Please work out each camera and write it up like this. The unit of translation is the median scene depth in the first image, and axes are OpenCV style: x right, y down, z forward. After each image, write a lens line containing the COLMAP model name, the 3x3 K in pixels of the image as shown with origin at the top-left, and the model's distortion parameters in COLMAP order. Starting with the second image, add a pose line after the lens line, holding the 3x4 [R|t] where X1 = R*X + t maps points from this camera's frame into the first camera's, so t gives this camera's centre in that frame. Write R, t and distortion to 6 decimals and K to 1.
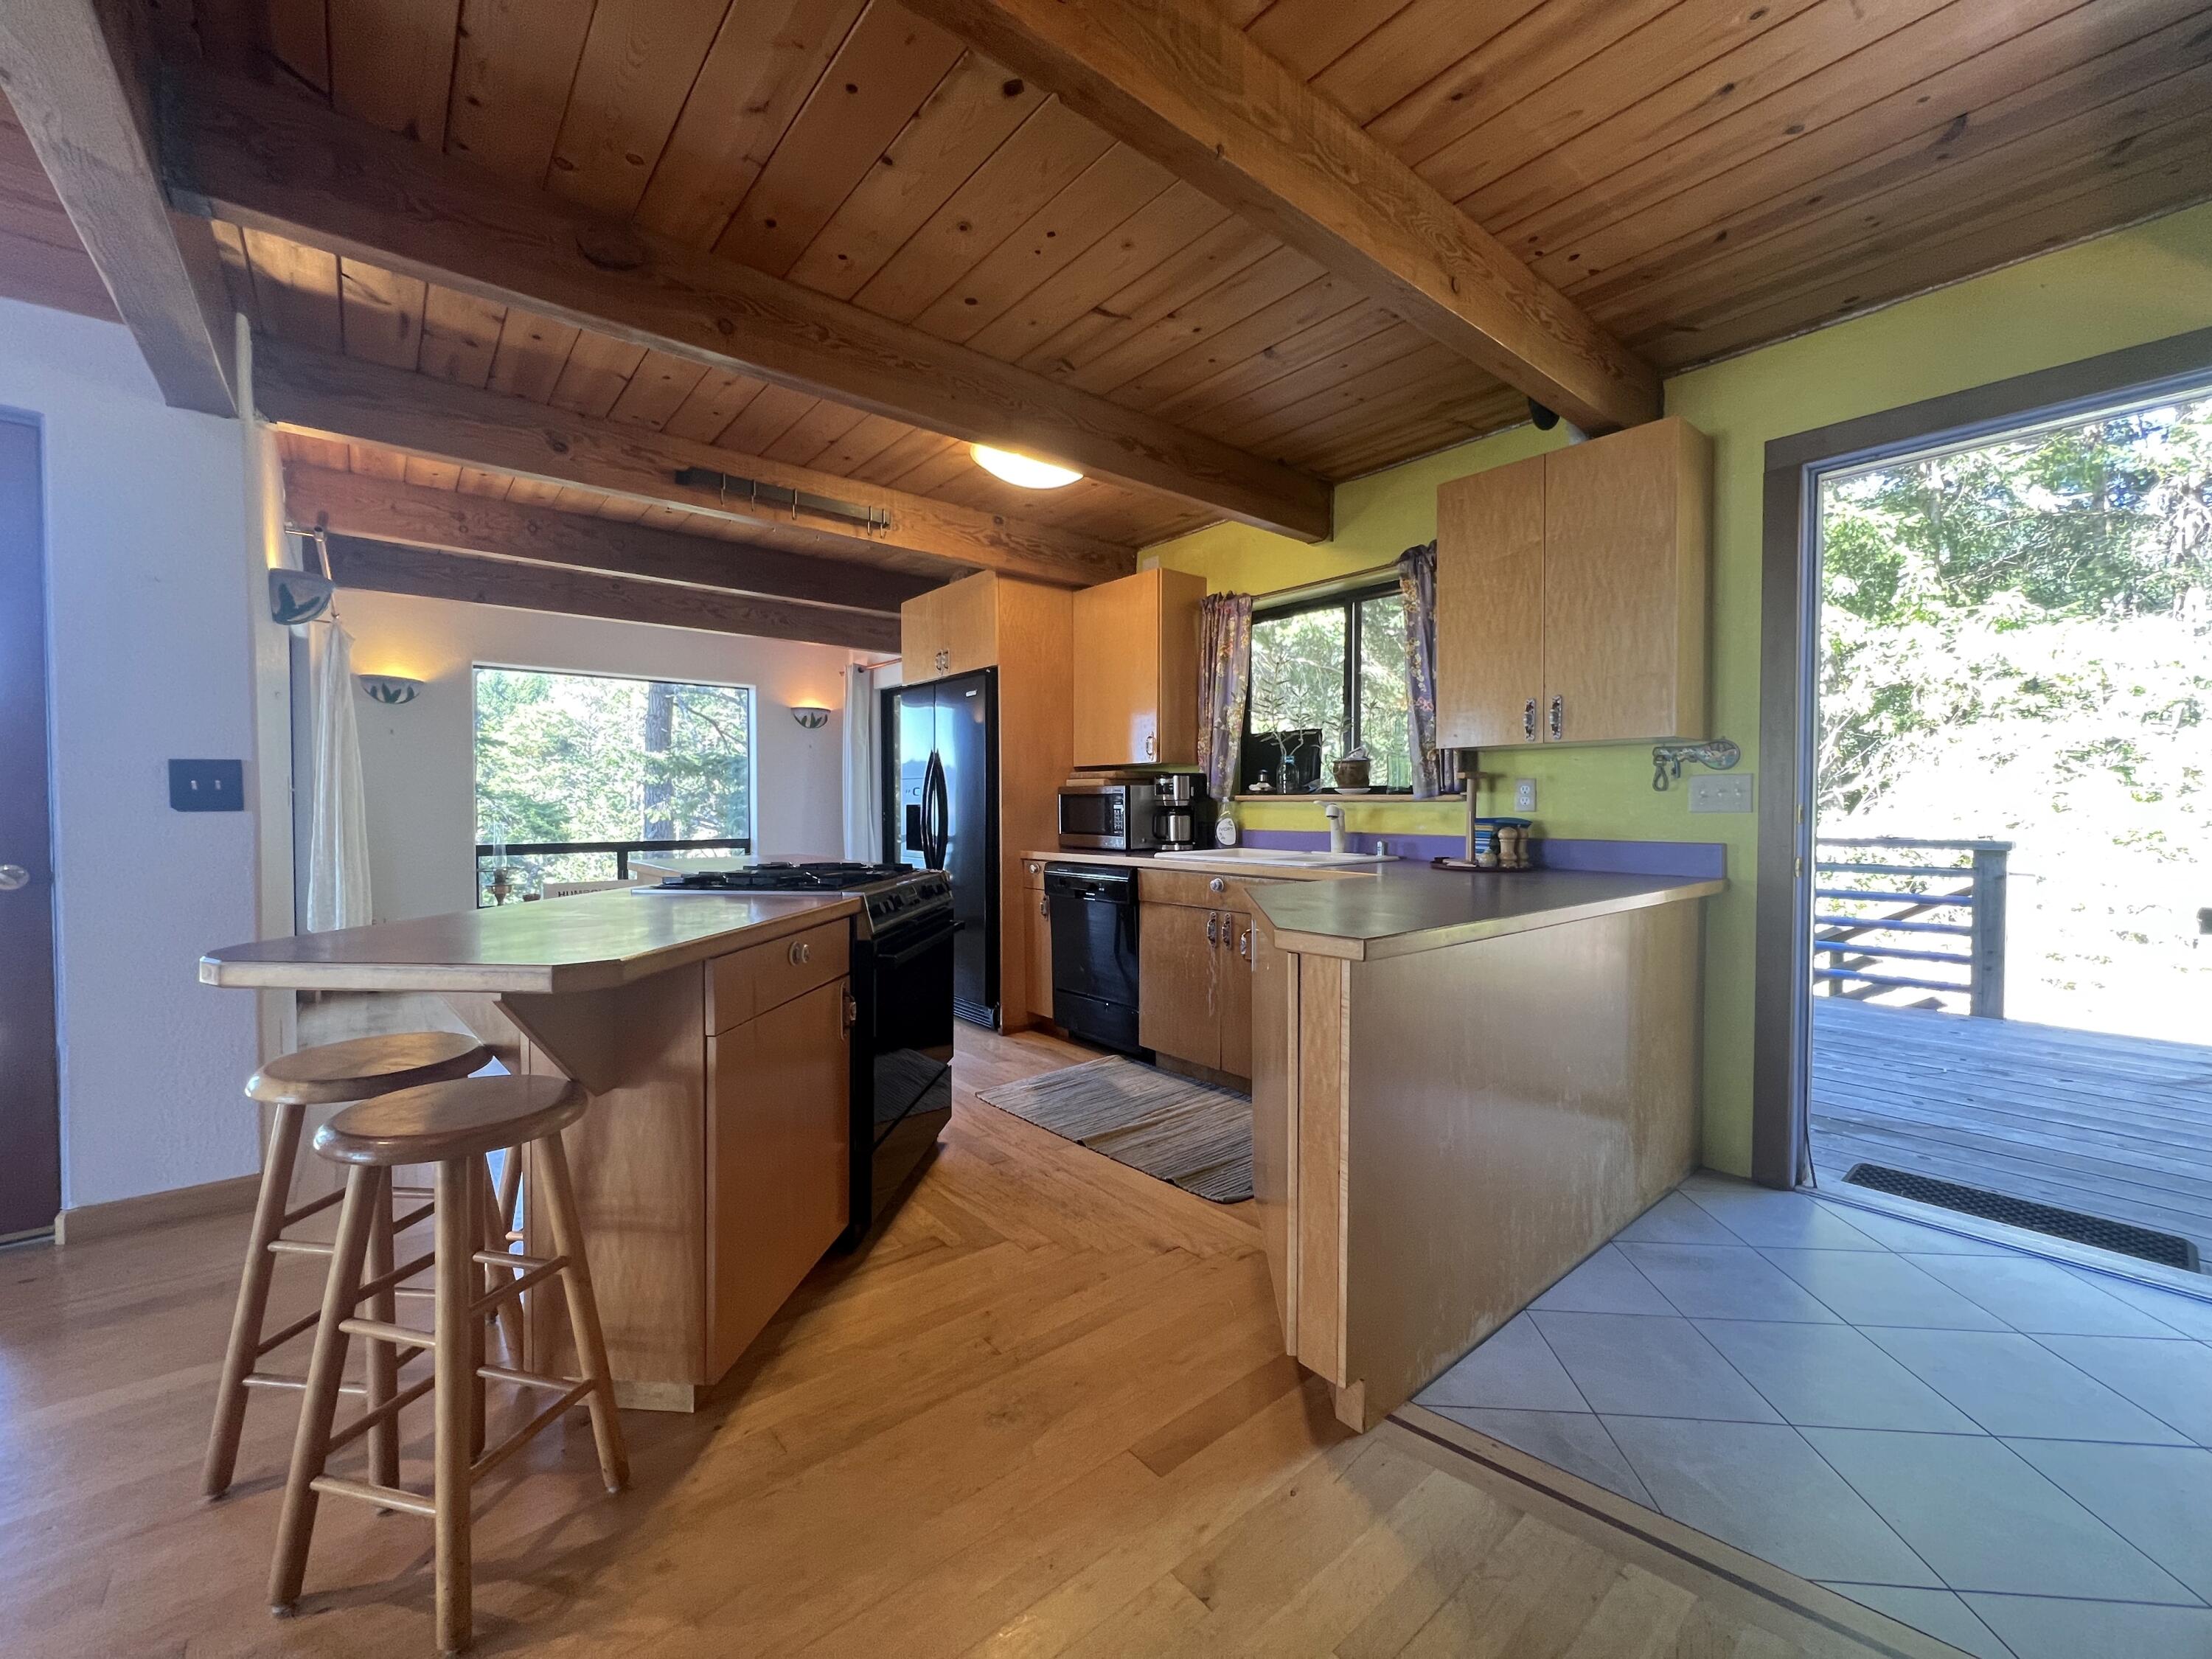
lens RADIAL K [[891.5, 0, 1099.6], [0, 891.5, 817.6], [0, 0, 1]] dist [-0.002901, -0.000091]
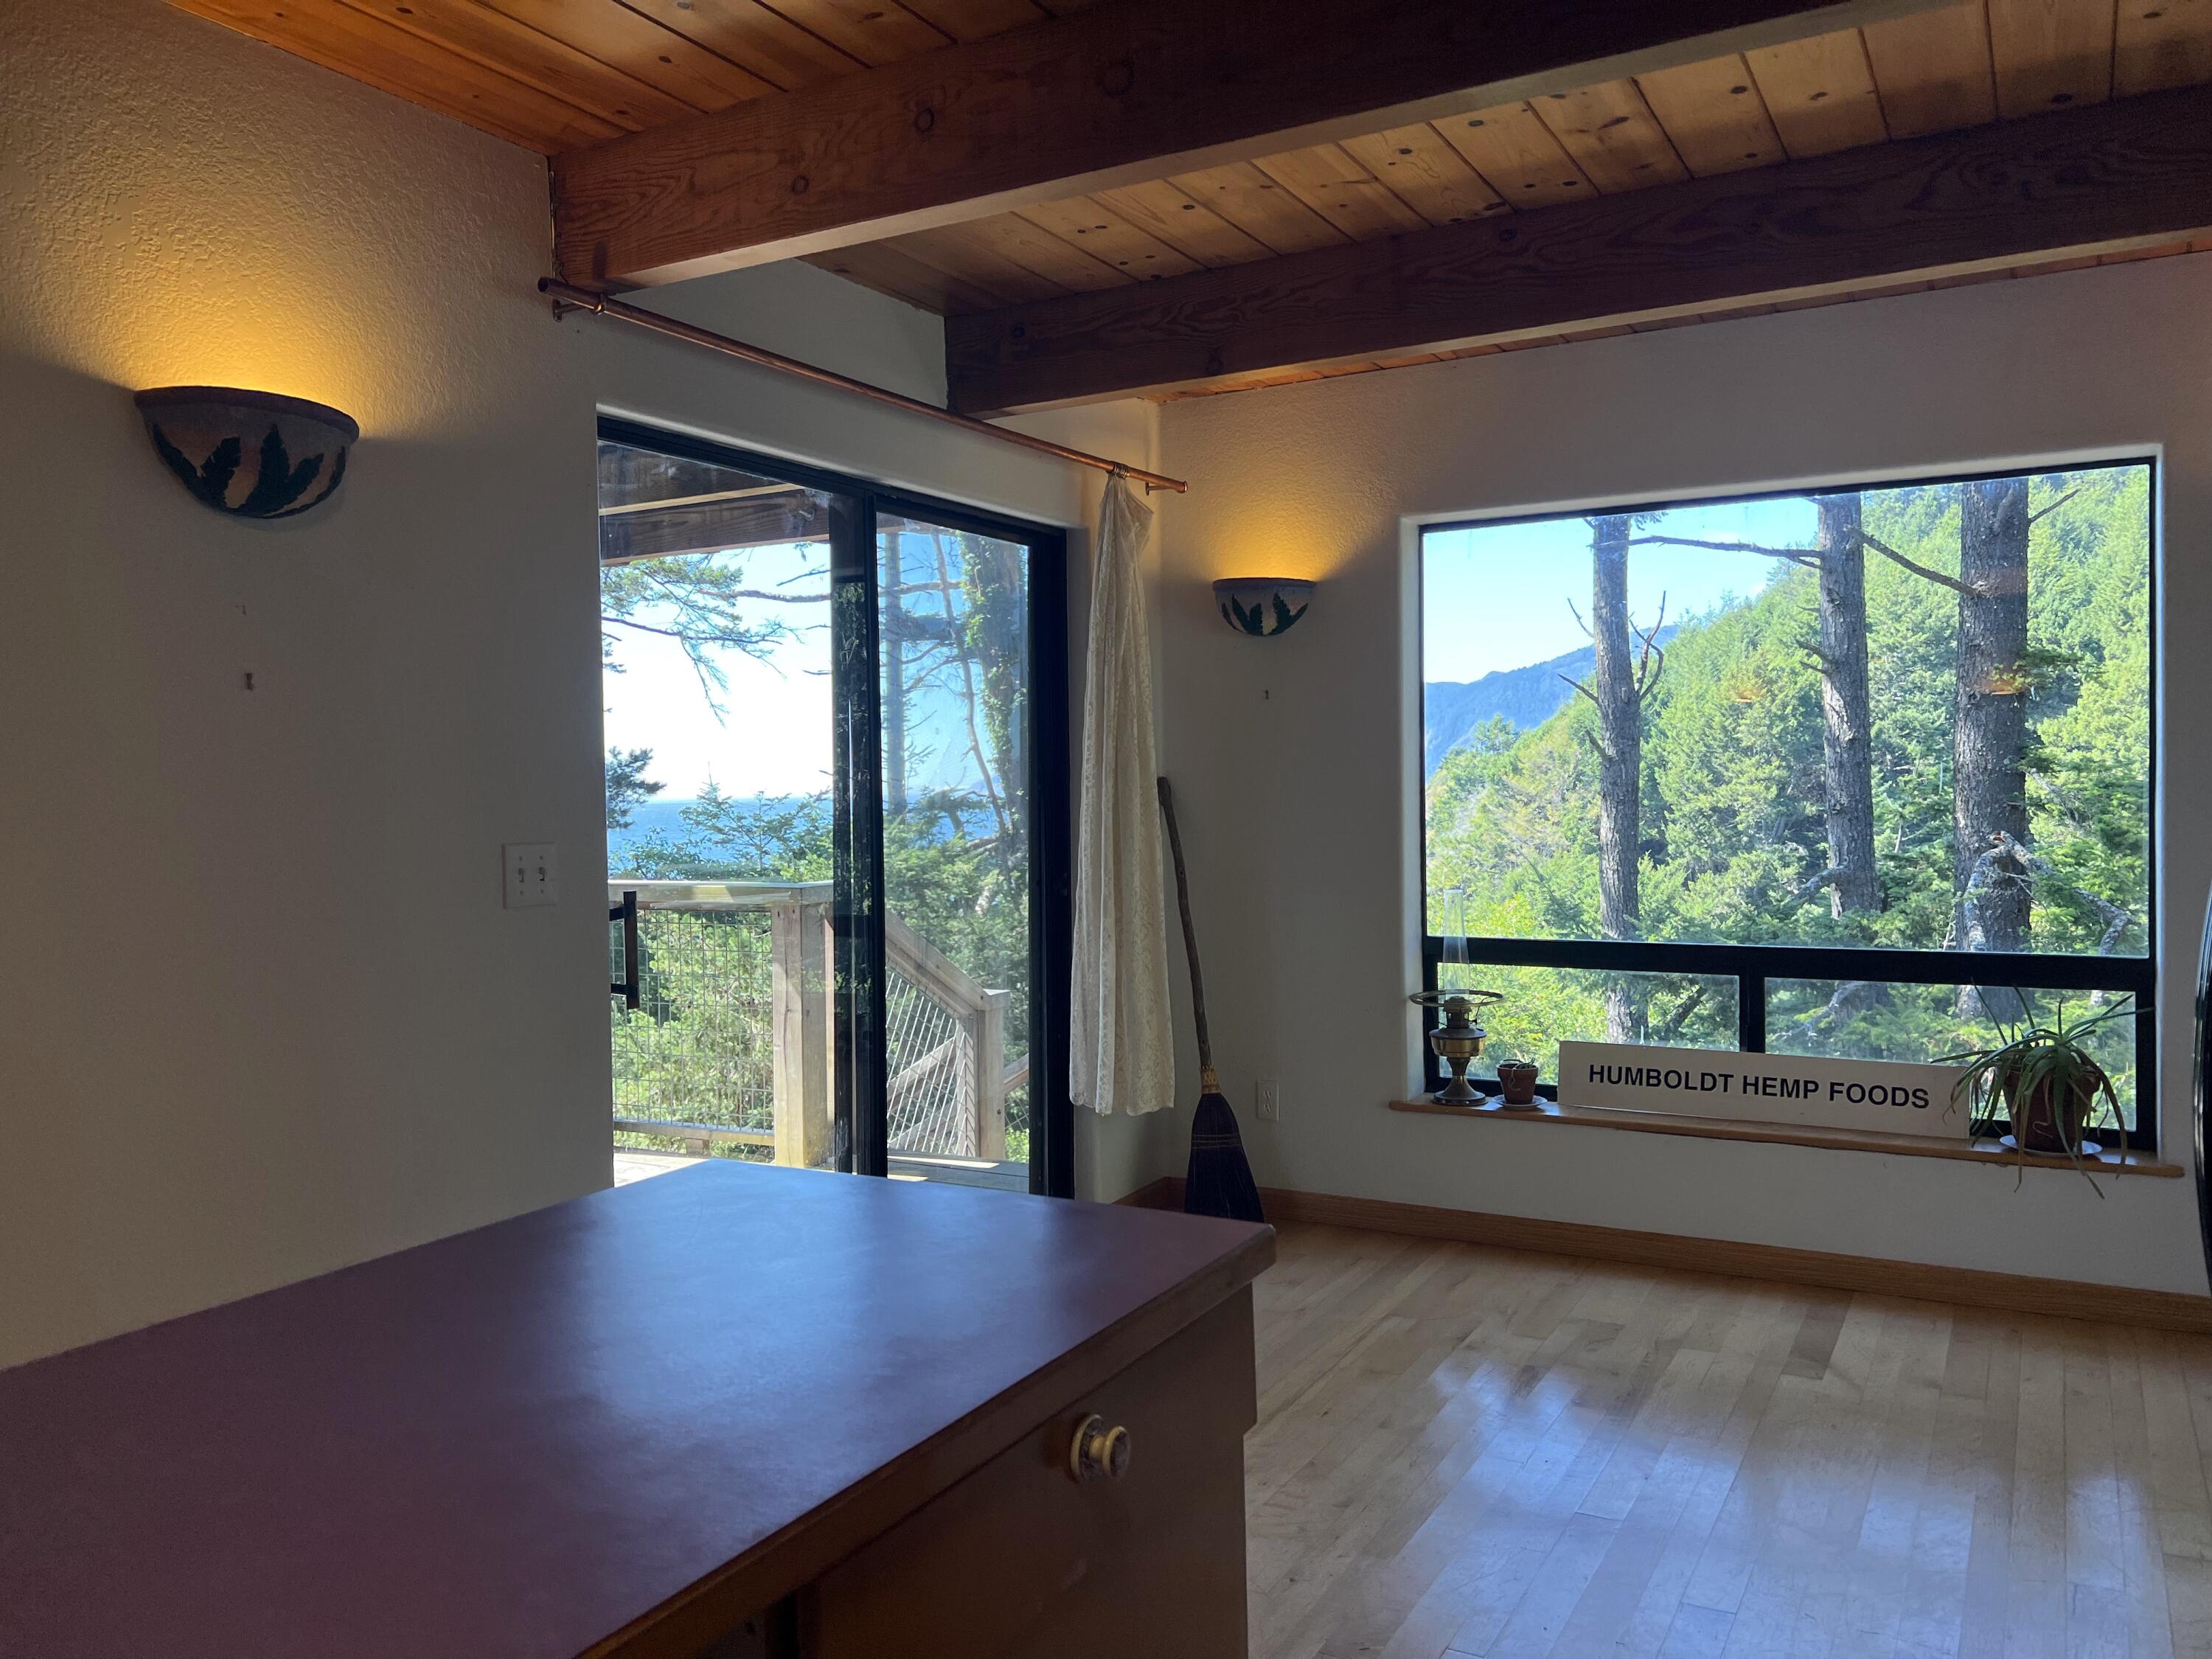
lens RADIAL K [[1663.2, 0, 1108.8], [0, 1663.2, 829.9], [0, 0, 1]] dist [0.036809, -0.050532]
pose [[0.348301, 0.012895, -0.937294, 0.019304], [-0.002259, 0.999914, 0.012917, -0.034796], [0.937380, -0.002381, 0.348300, 0.613591]]
